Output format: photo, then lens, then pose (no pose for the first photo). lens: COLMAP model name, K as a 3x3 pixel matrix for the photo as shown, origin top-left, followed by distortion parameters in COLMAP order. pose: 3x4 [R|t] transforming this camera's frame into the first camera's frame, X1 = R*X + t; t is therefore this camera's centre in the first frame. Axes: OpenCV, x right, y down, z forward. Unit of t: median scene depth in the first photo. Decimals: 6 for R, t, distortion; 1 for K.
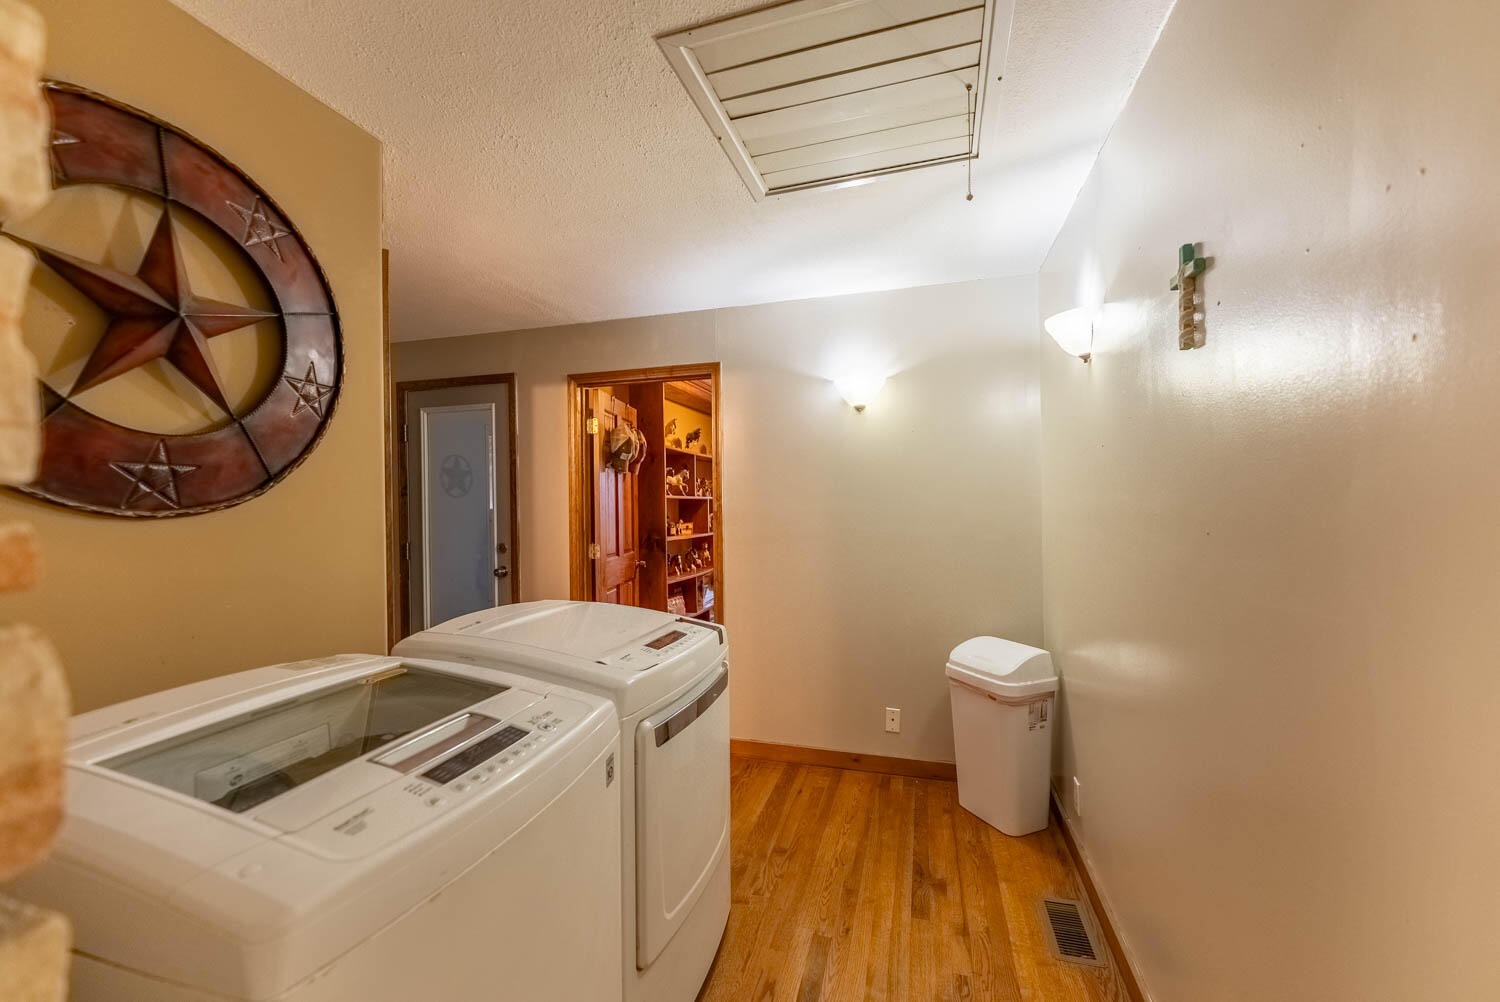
lens RADIAL K [[593.3, 0, 750.0], [0, 593.3, 501.0], [0, 0, 1]] dist [0.001125, -0.000463]
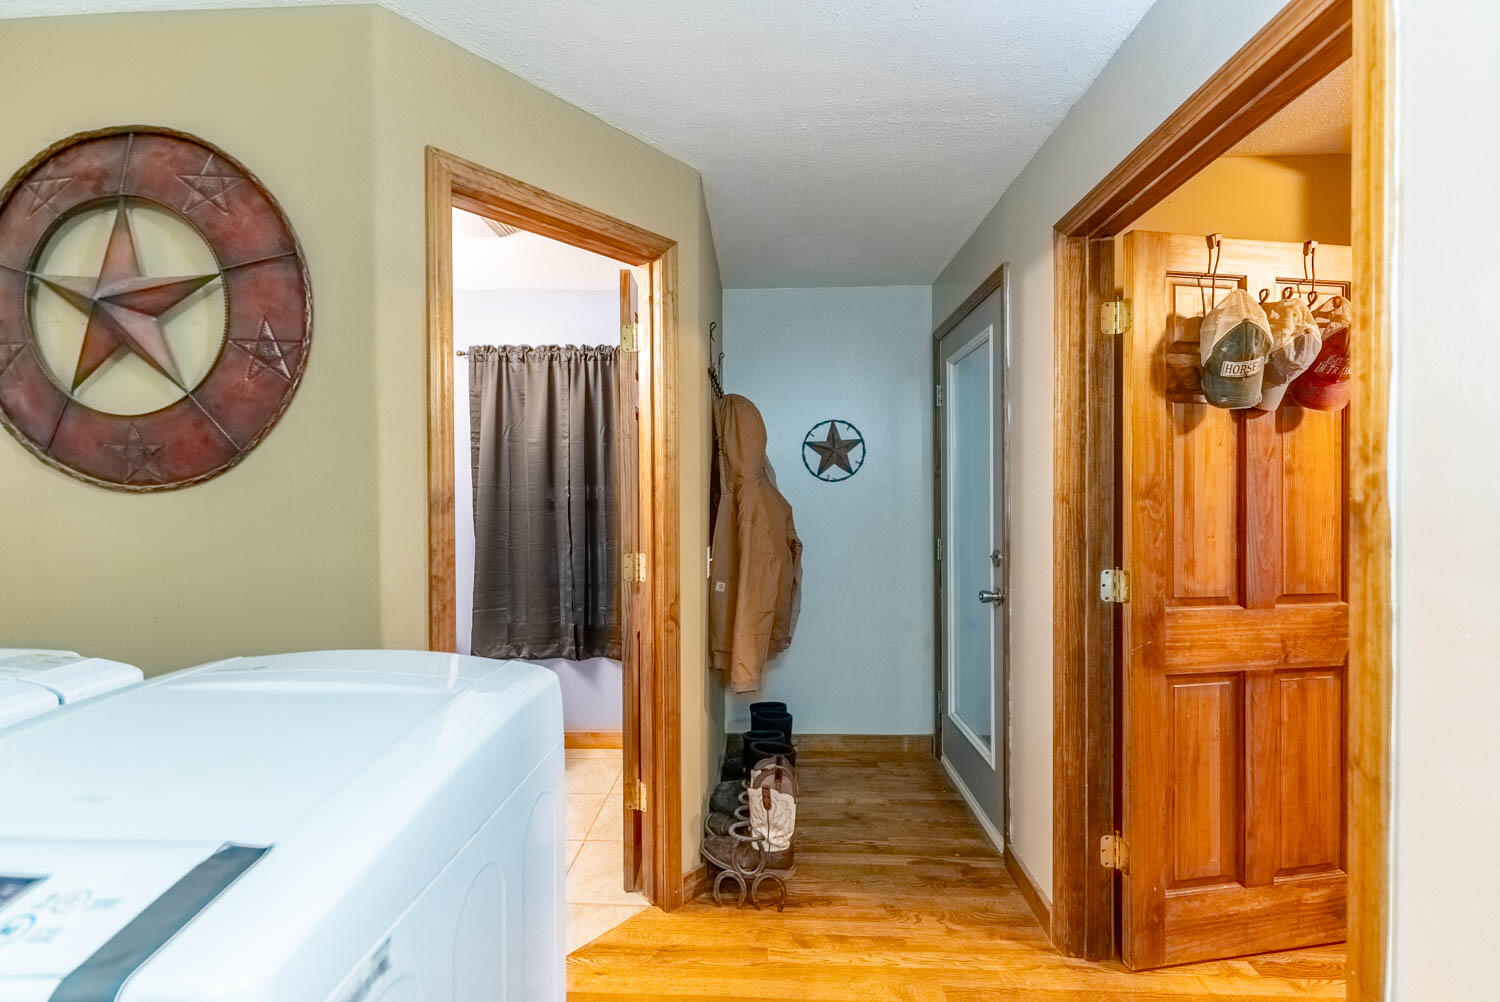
lens RADIAL K [[593.3, 0, 750.0], [0, 593.3, 501.0], [0, 0, 1]] dist [0.001125, -0.000463]
pose [[0.253065, 0.004153, -0.967440, 0.113948], [0.004829, 0.999973, 0.005555, 0.014490], [0.967437, -0.006077, 0.253038, 0.596239]]
